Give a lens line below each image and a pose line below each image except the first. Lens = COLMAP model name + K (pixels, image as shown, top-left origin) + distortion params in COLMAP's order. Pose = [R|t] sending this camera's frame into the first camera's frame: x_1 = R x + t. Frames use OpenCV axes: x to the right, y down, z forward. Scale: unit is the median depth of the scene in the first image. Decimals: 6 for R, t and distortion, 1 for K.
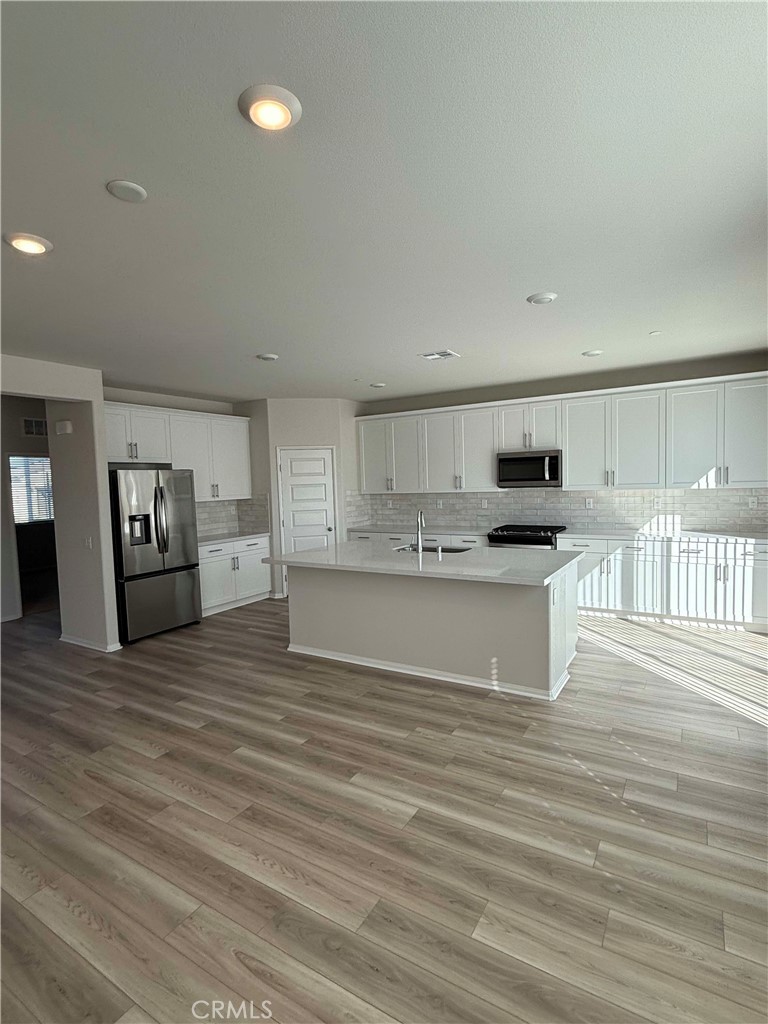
lens RADIAL K [[508.1, 0, 381.5], [0, 508.1, 515.0], [0, 0, 1]] dist [-0.002809, 0.002150]
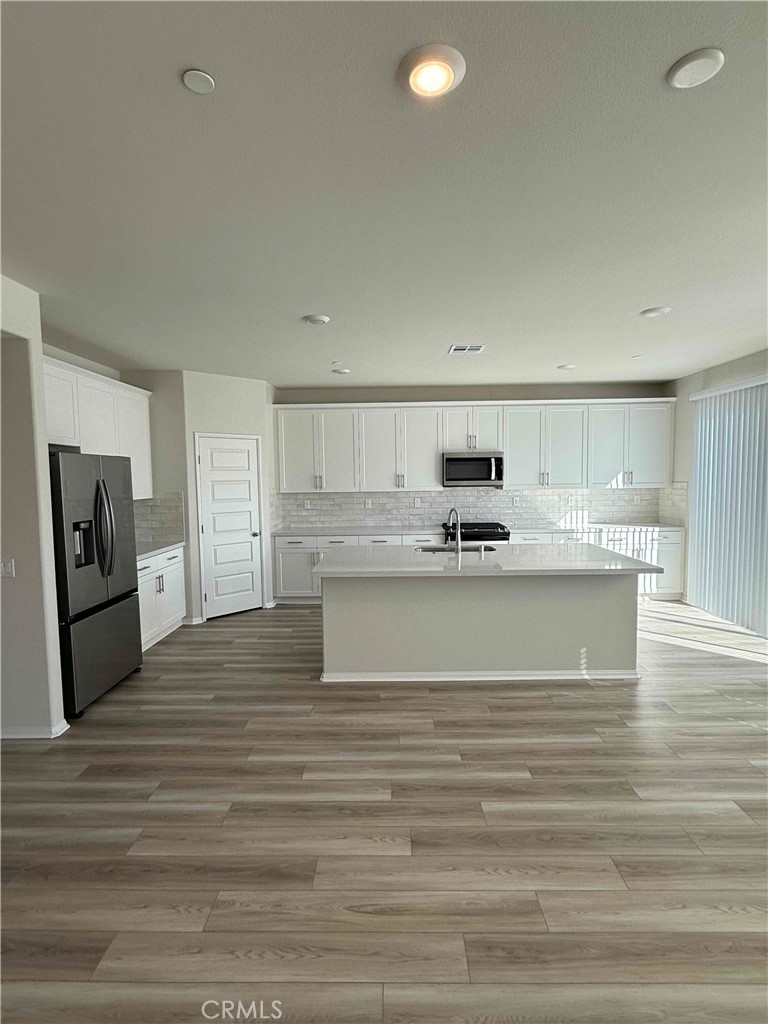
lens RADIAL K [[508.1, 0, 379.8], [0, 508.1, 518.1], [0, 0, 1]] dist [-0.002809, 0.002150]
pose [[0.860551, -0.022281, 0.508876, -0.482389], [0.021130, 0.999744, 0.008041, -0.002119], [-0.508925, 0.003833, 0.860802, 0.229670]]
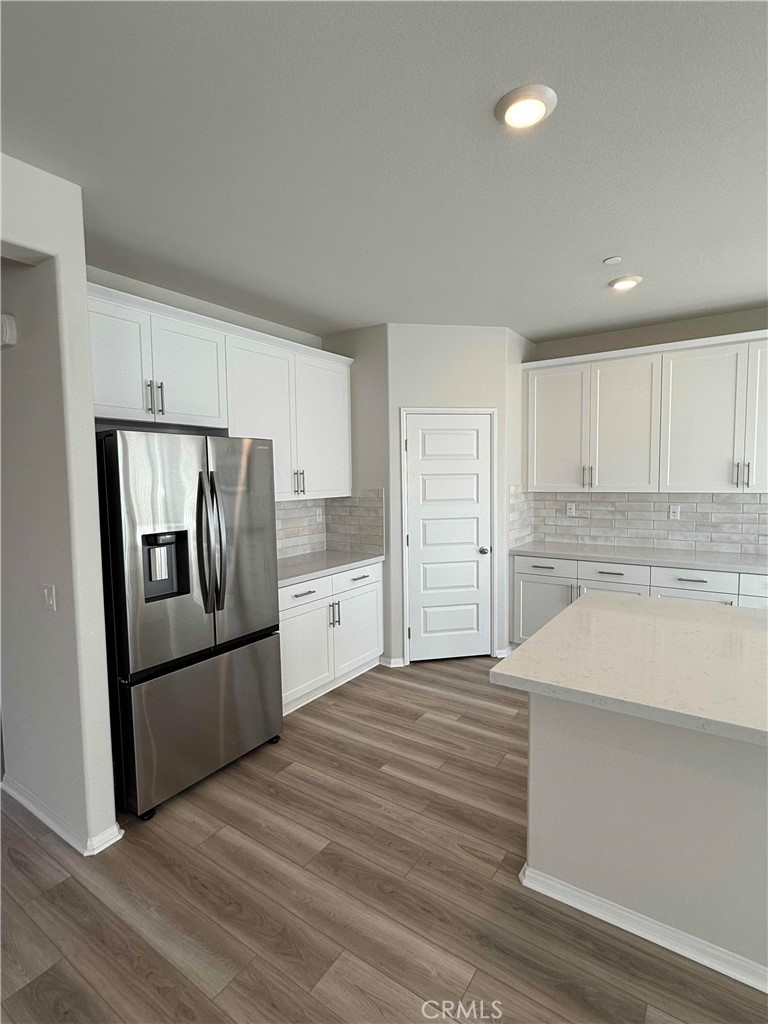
lens RADIAL K [[508.1, 0, 384.1], [0, 508.1, 512.7], [0, 0, 1]] dist [-0.002809, 0.002150]
pose [[0.999008, 0.019896, -0.039850, -0.265521], [-0.019558, 0.999769, 0.008867, -0.026338], [0.040017, -0.008079, 0.999166, 0.557675]]
